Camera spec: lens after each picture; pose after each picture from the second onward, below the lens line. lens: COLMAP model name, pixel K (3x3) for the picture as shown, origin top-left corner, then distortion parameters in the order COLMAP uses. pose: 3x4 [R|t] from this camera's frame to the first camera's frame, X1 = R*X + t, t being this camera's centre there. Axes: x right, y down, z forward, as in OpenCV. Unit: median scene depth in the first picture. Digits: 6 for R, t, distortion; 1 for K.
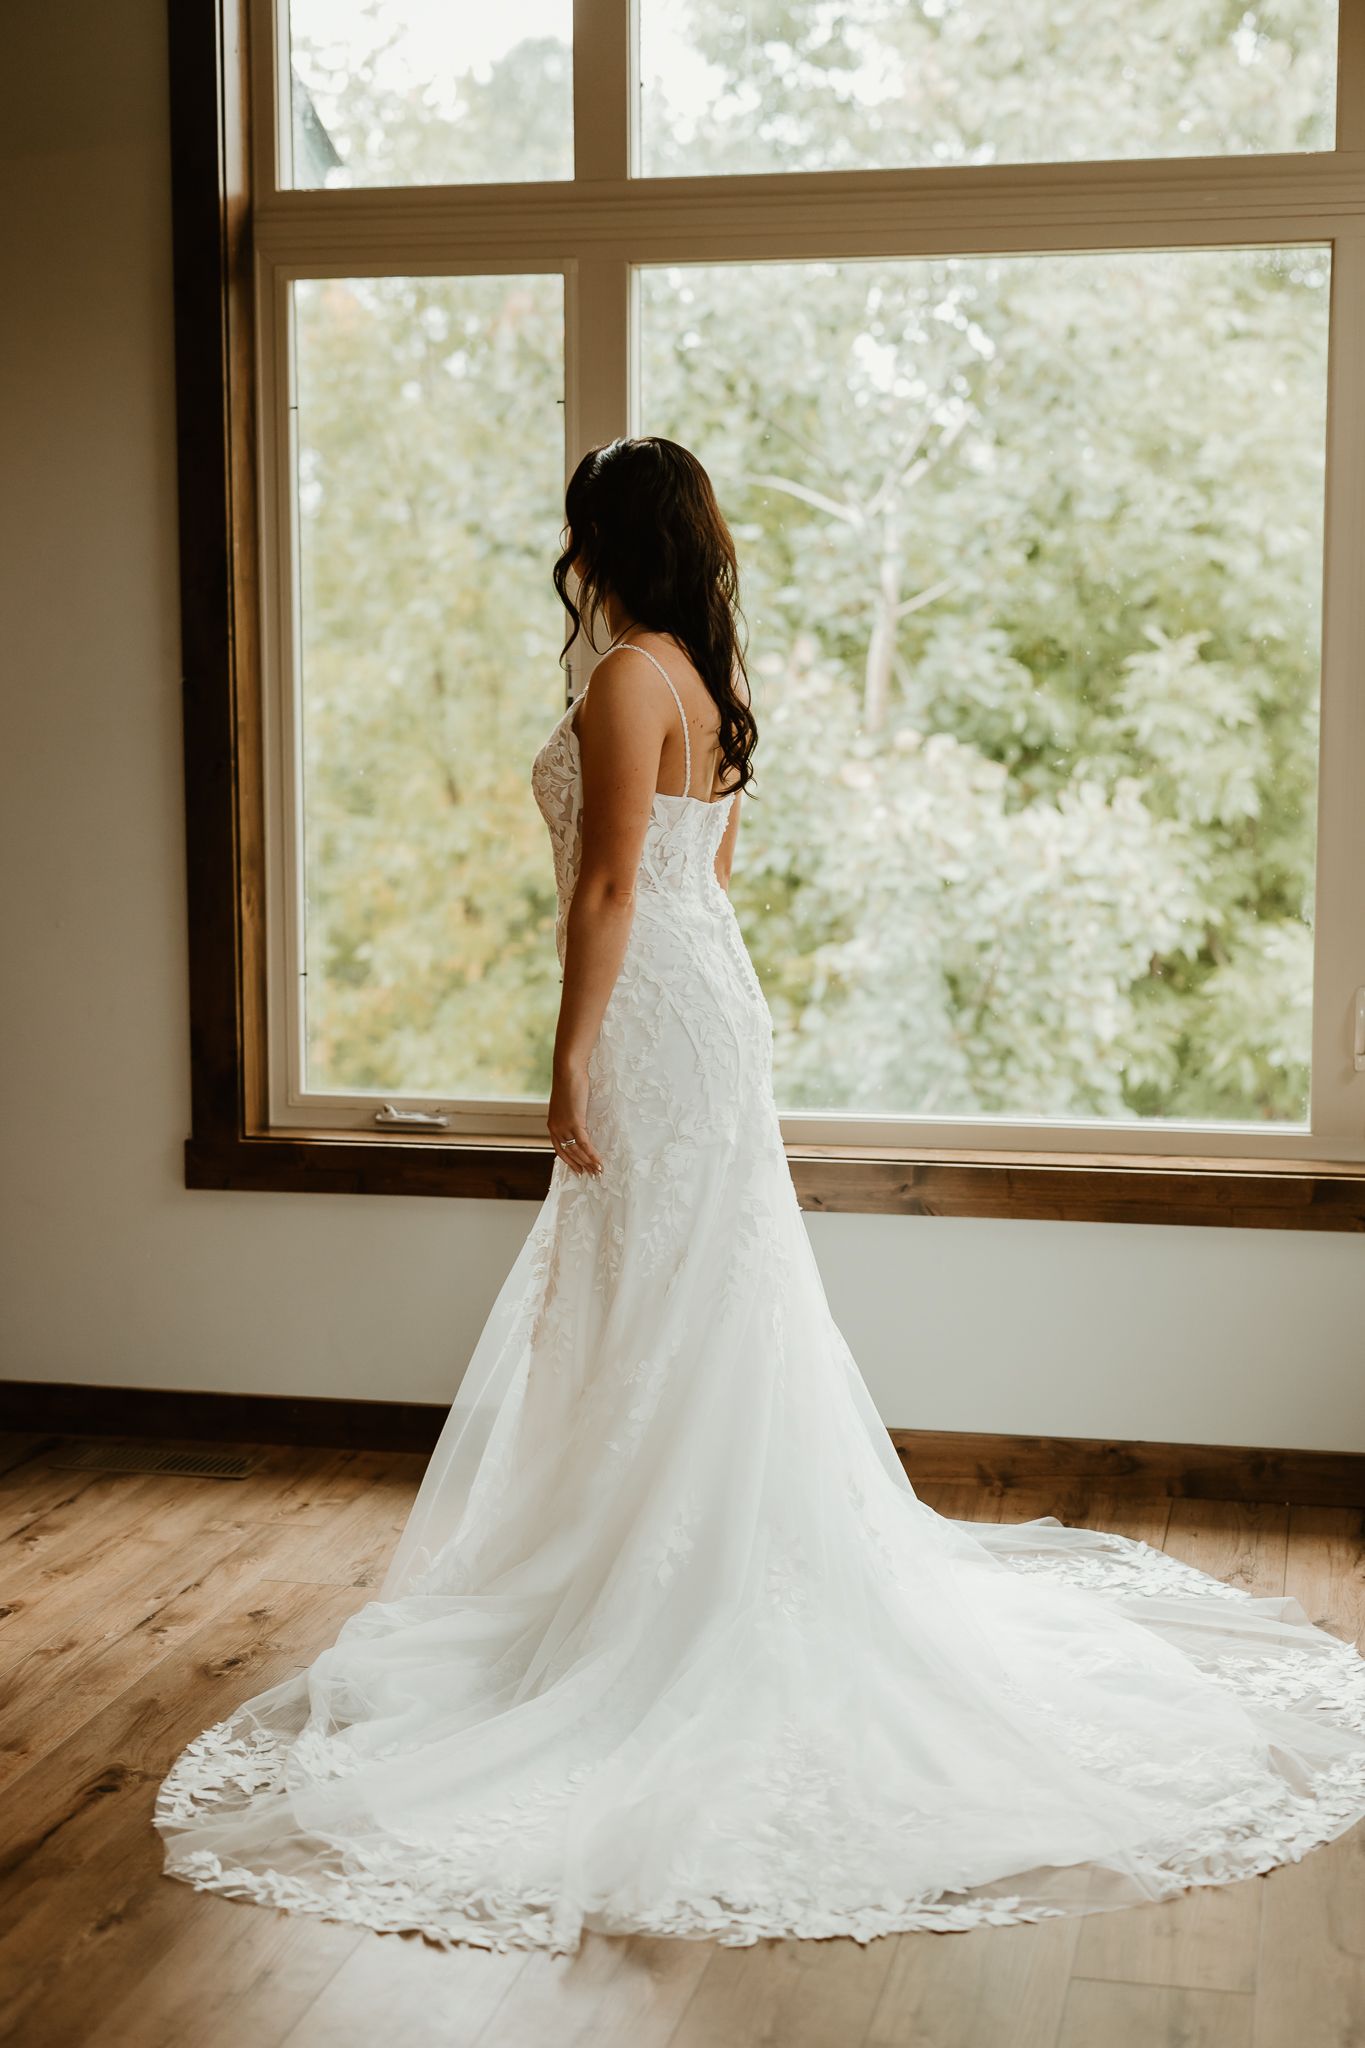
lens RADIAL K [[2868.1, 0, 682.5], [0, 2868.1, 1024.0], [0, 0, 1]] dist [0.009274, 0.017593]
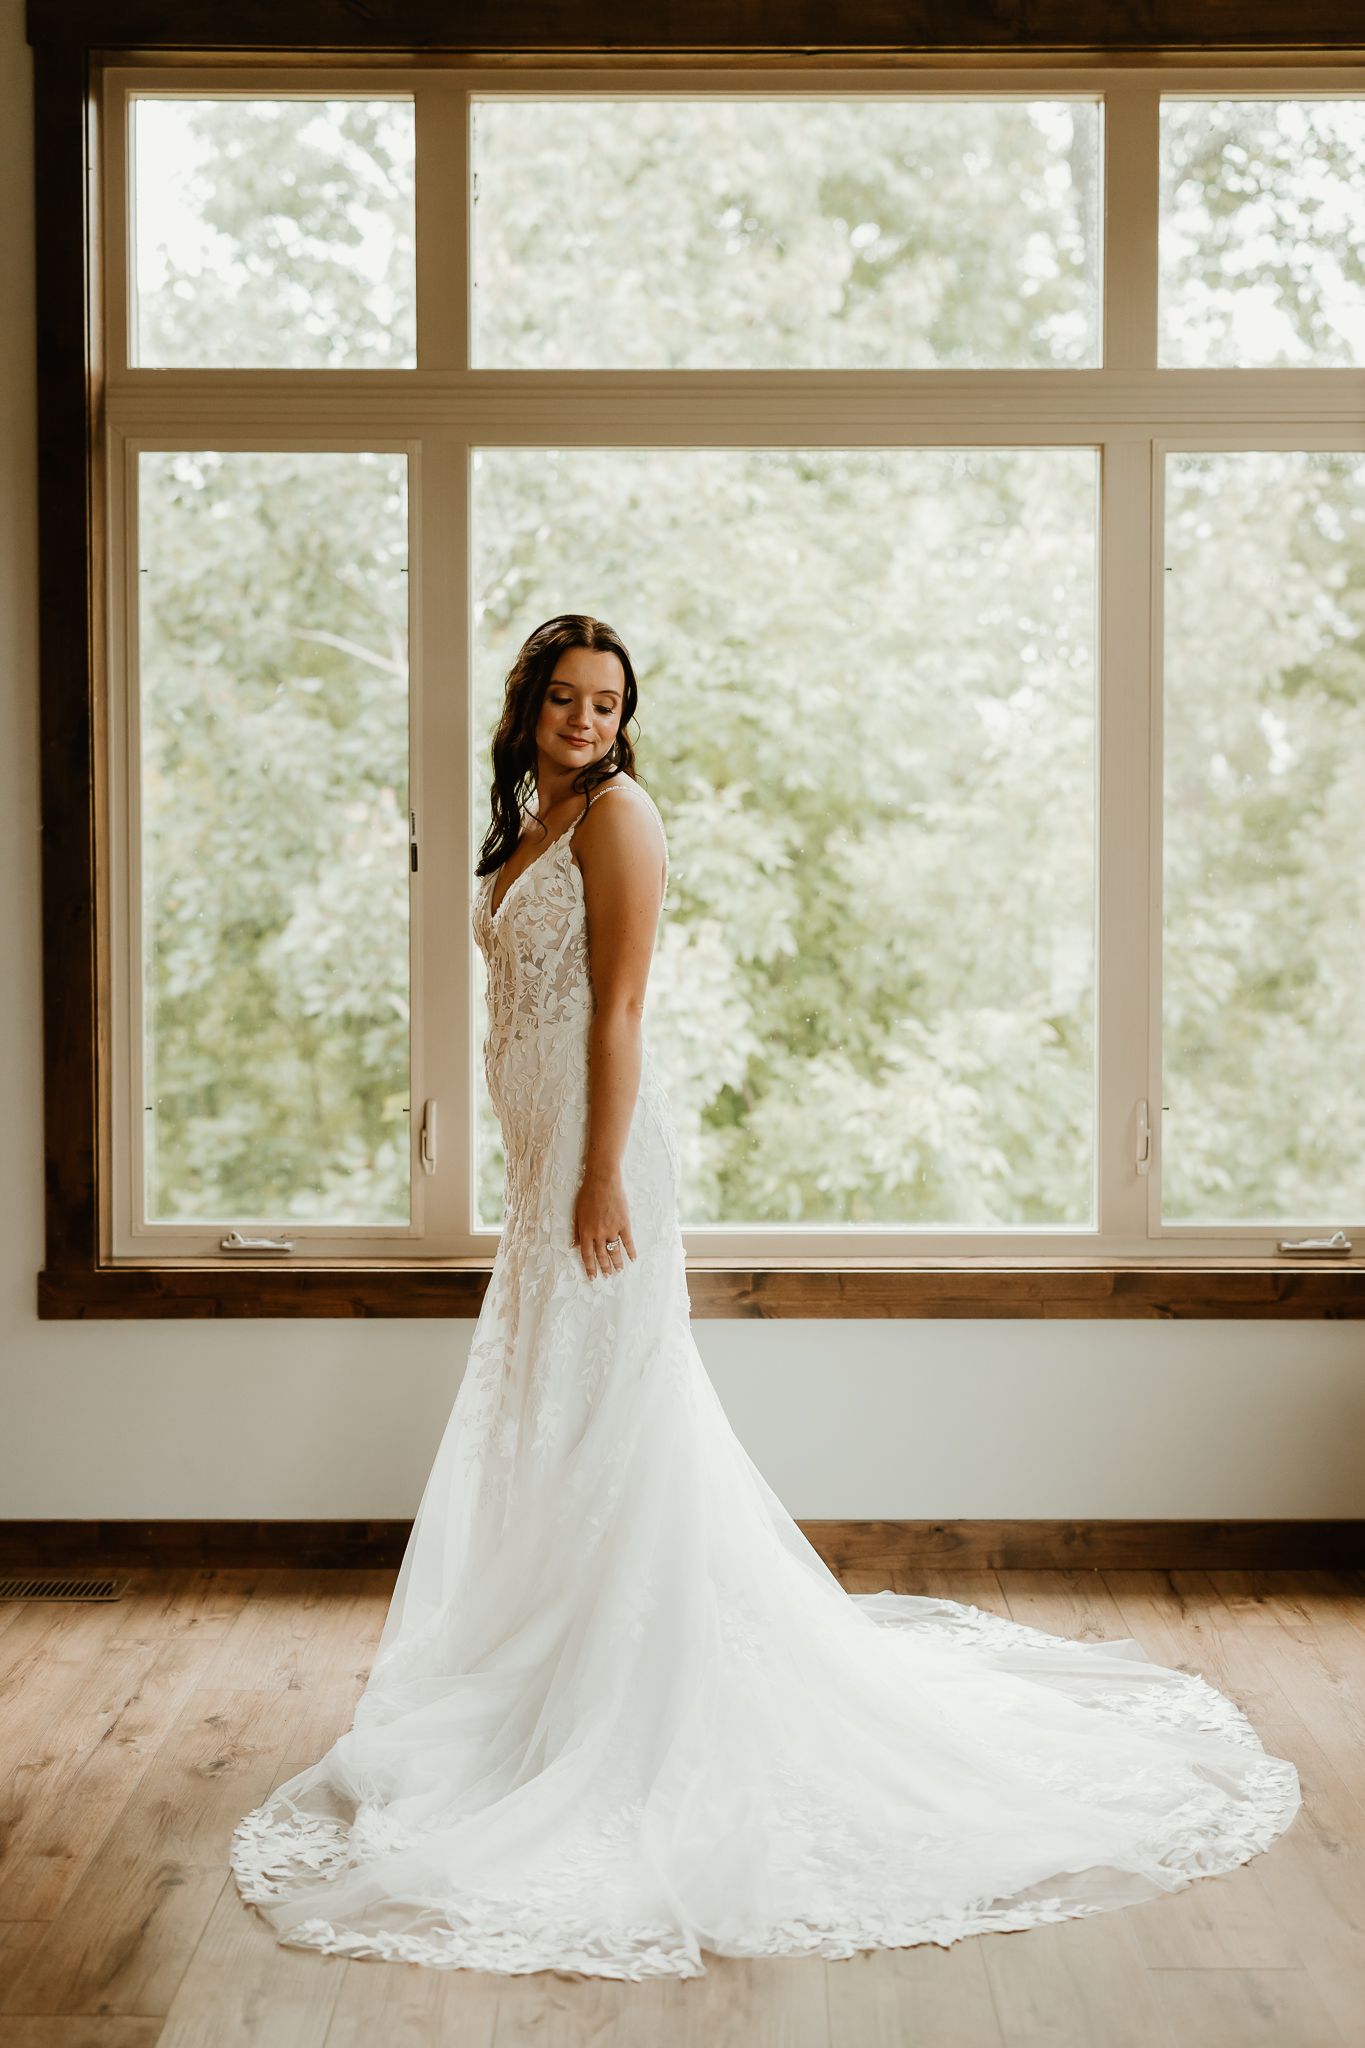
lens RADIAL K [[2851.9, 0, 682.5], [0, 2851.9, 1024.0], [0, 0, 1]] dist [-0.058157, 0.126821]
pose [[0.976513, -0.013144, 0.215058, -0.172912], [0.023917, 0.998582, -0.047568, 0.005783], [-0.214128, 0.051595, 0.975442, -0.052442]]
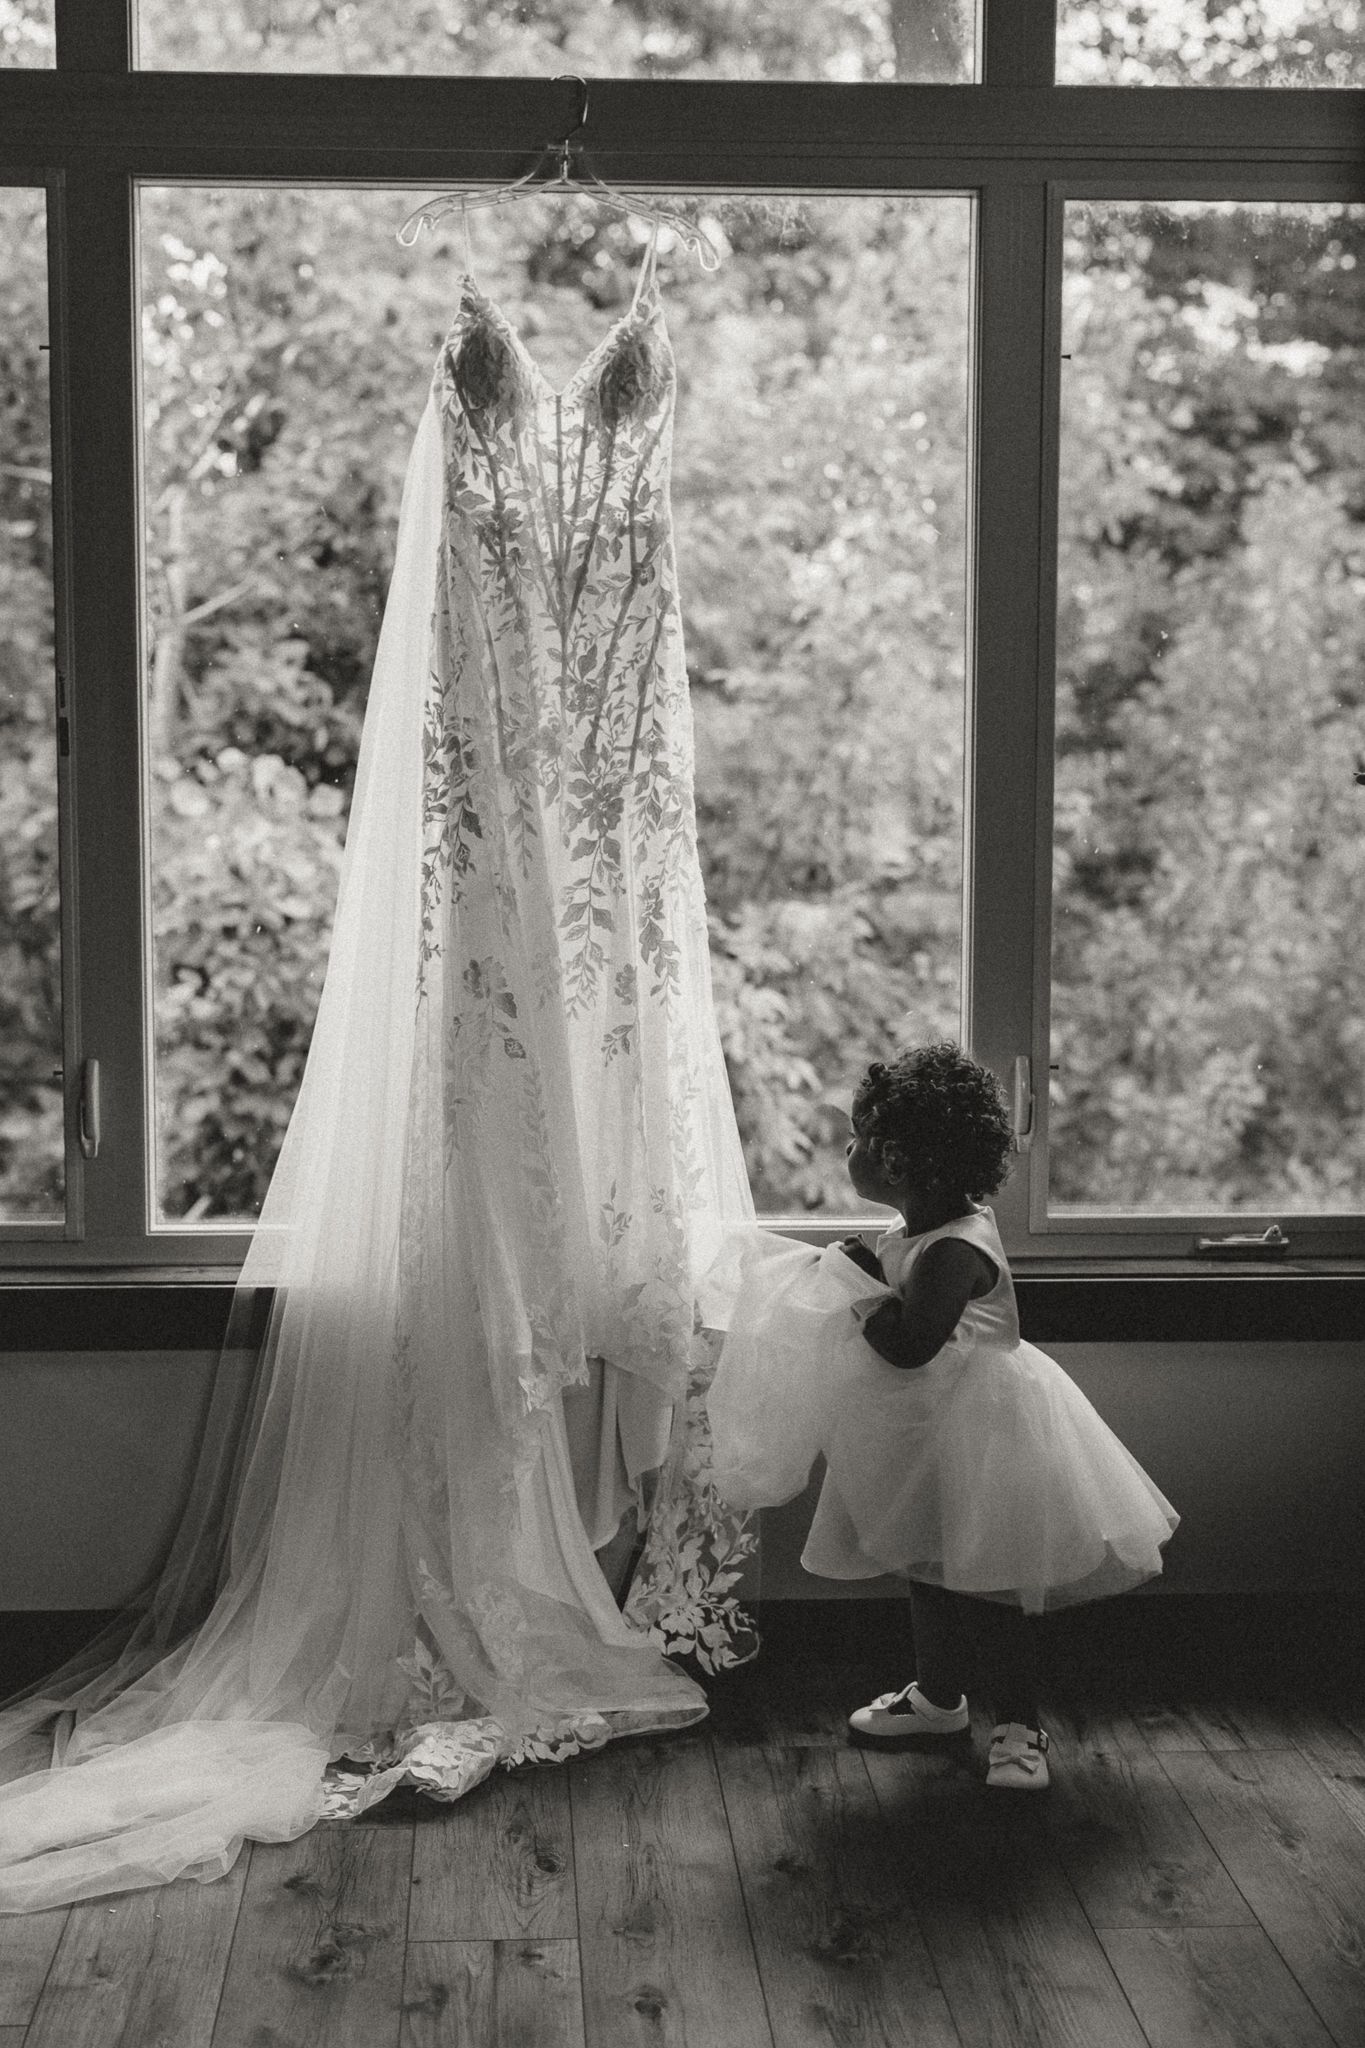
lens RADIAL K [[2927.4, 0, 648.6], [0, 2927.4, 1072.8], [0, 0, 1]] dist [-0.011964, 0.021835]
pose [[0.961335, -0.029316, 0.273818, -0.109726], [0.026594, 0.999553, 0.013648, -0.022258], [-0.274095, -0.005839, 0.961685, 0.173971]]
